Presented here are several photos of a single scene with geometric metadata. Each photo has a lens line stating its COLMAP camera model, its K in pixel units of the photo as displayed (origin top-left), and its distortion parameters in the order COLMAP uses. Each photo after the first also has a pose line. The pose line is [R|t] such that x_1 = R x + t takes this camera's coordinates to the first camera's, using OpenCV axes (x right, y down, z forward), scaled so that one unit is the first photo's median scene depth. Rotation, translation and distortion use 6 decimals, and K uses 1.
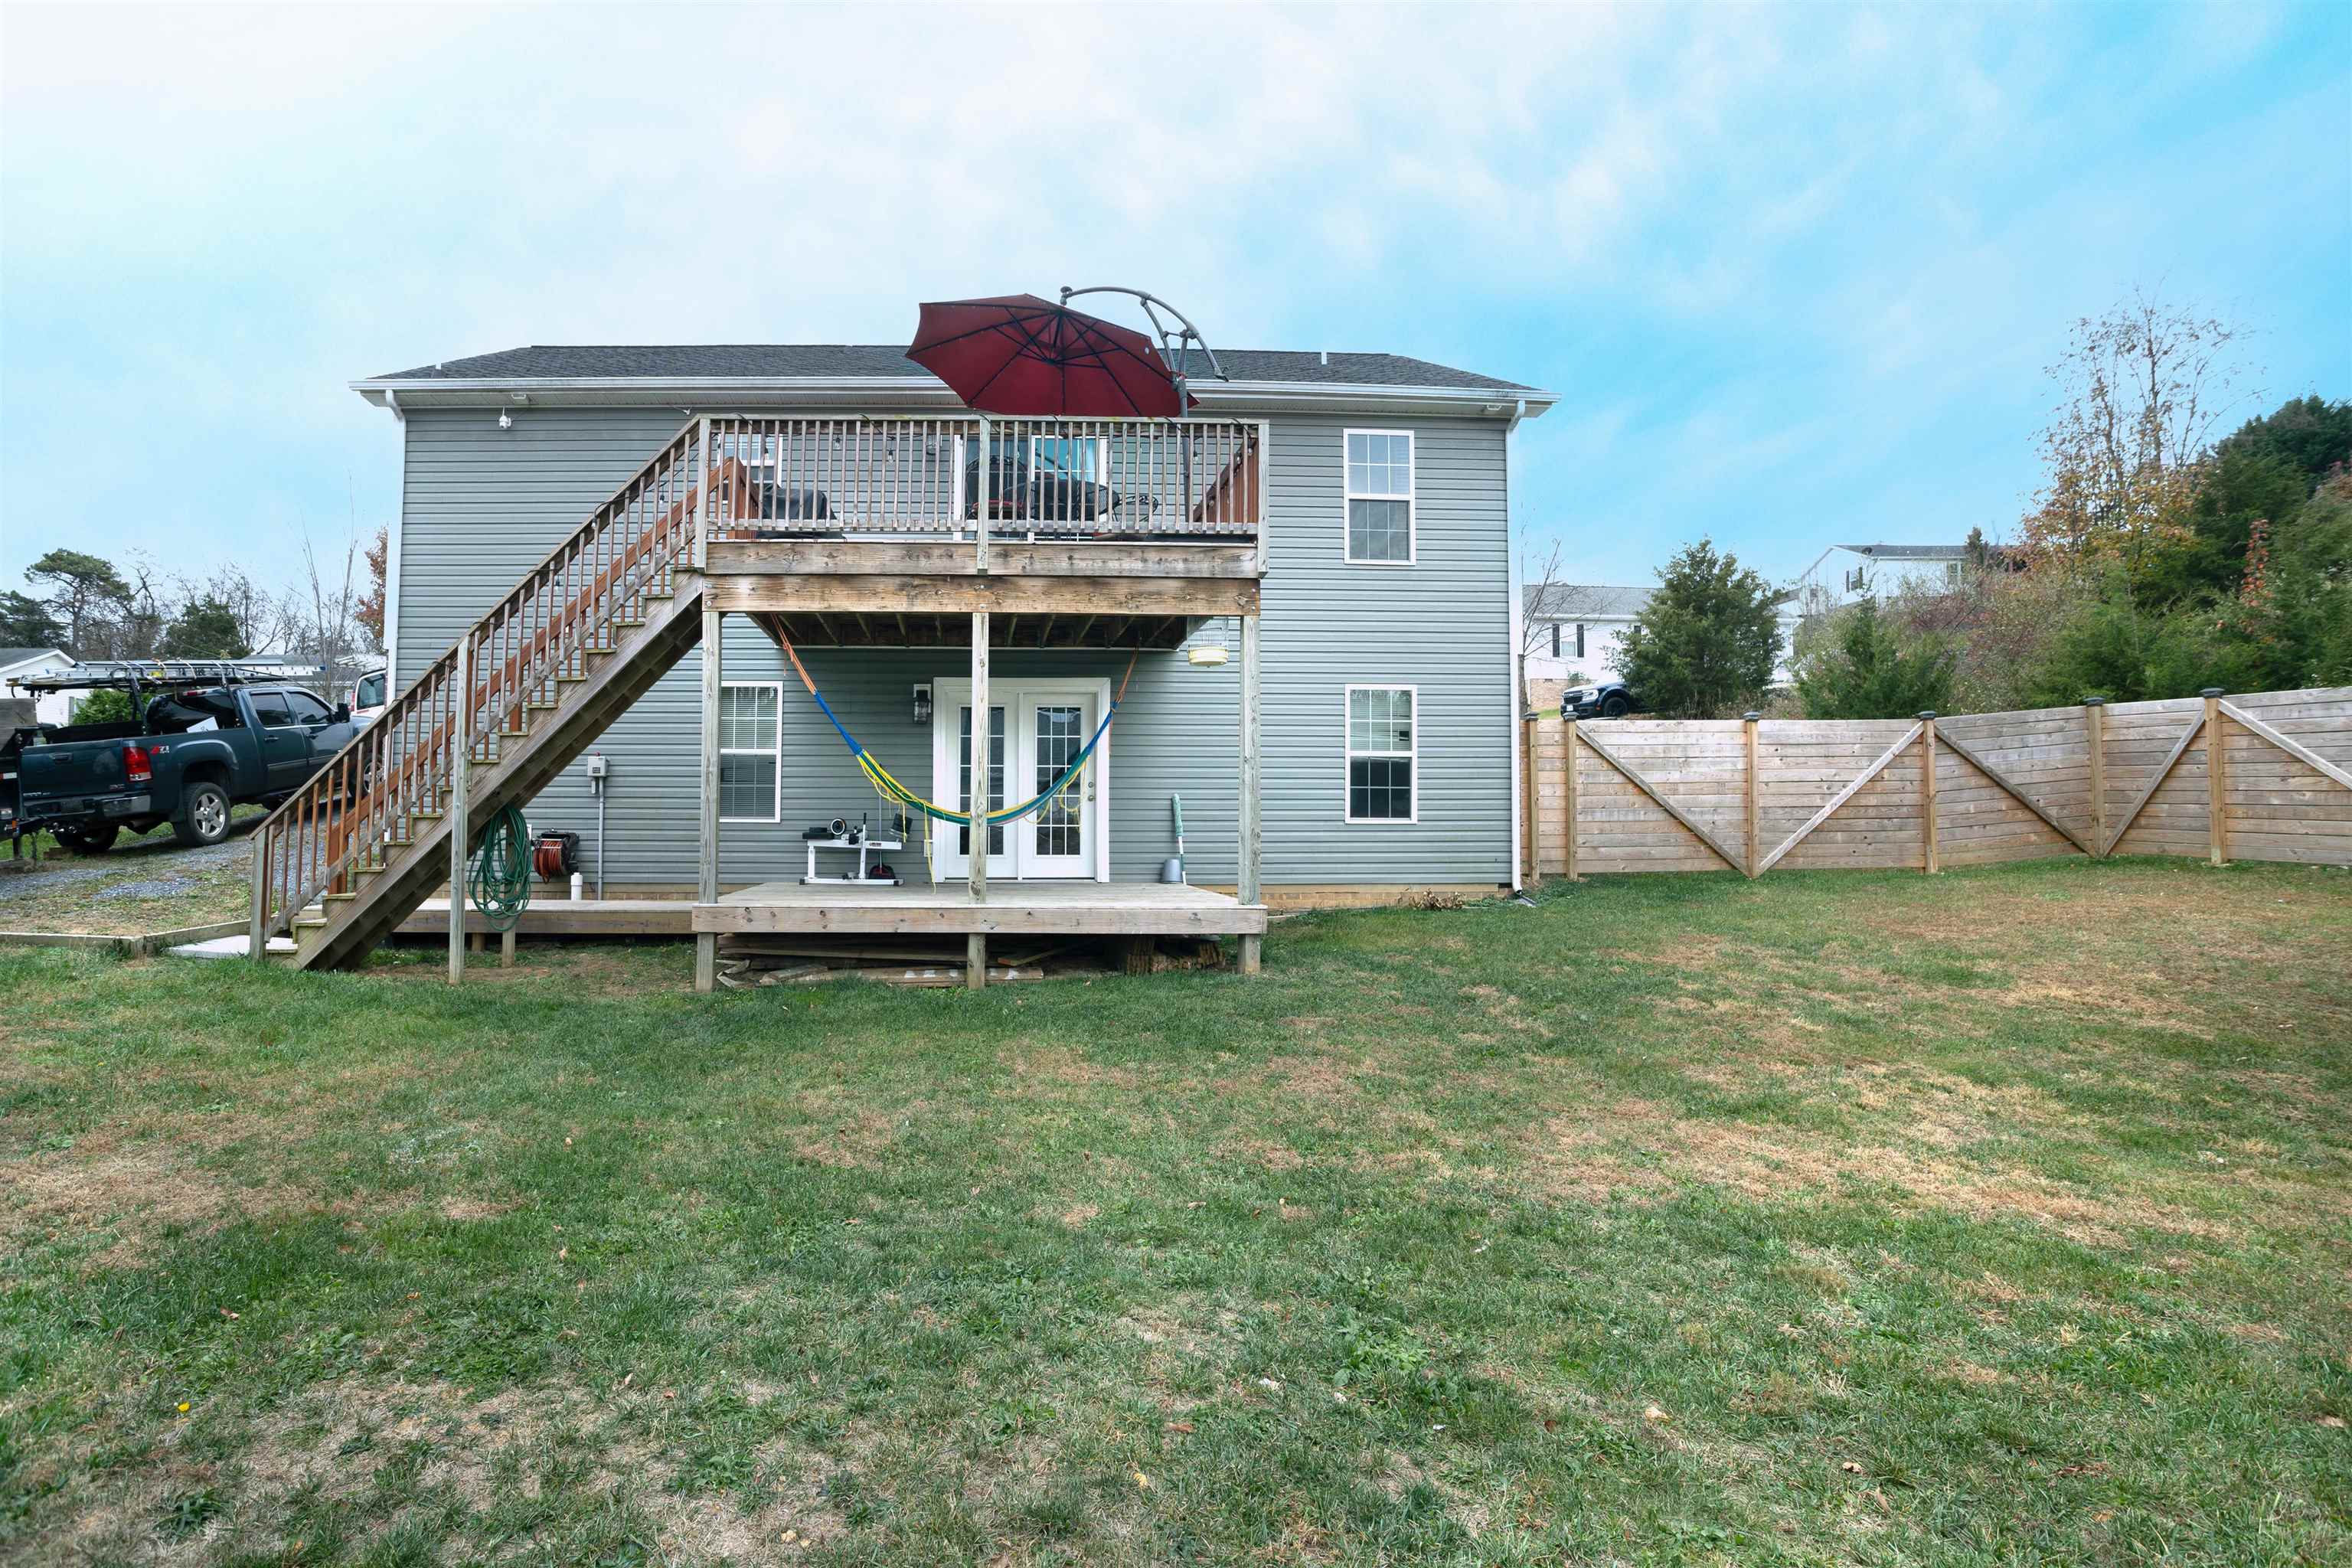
lens RADIAL K [[1048.4, 0, 994.0], [0, 1048.4, 634.9], [0, 0, 1]] dist [-0.092385, 0.034549]
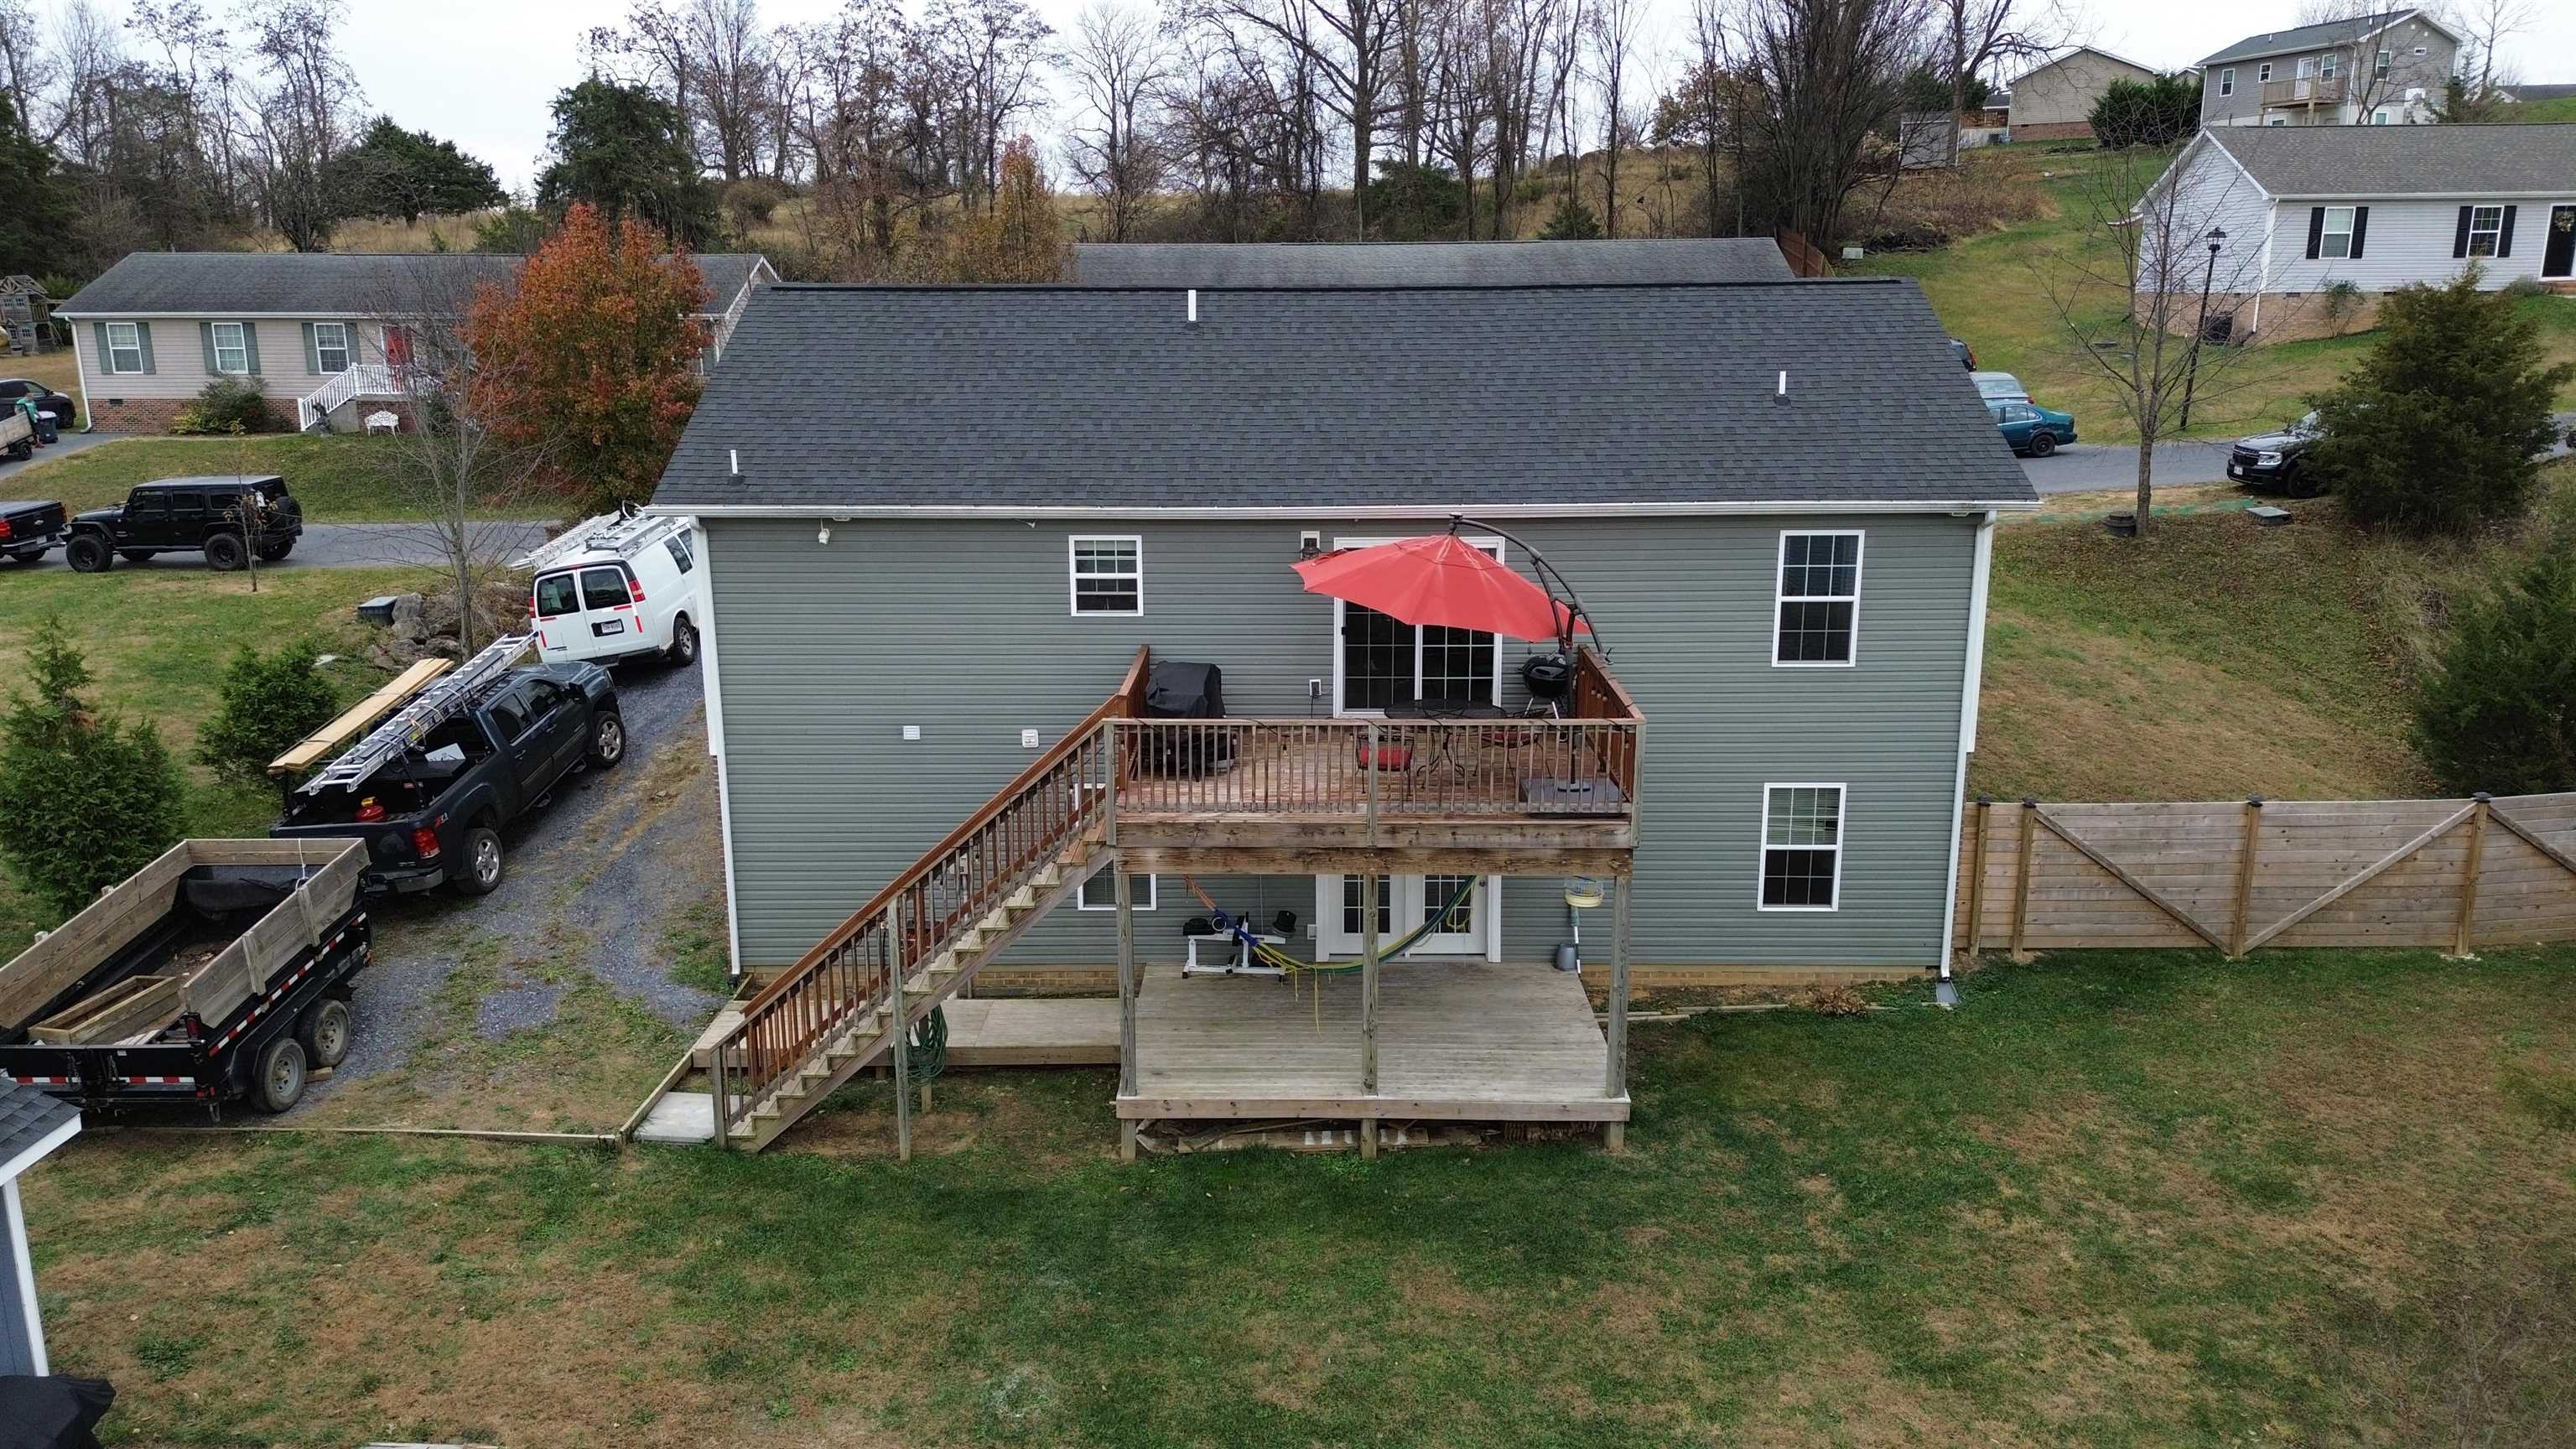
lens RADIAL K [[1815.6, 0, 1288.0], [0, 1815.6, 724.5], [0, 0, 1]] dist [0.019712, -0.007575]
pose [[0.999039, -0.007959, -0.043092, -0.011439], [0.023680, 0.925481, 0.378053, -0.602170], [0.036871, -0.378710, 0.924780, -0.468623]]
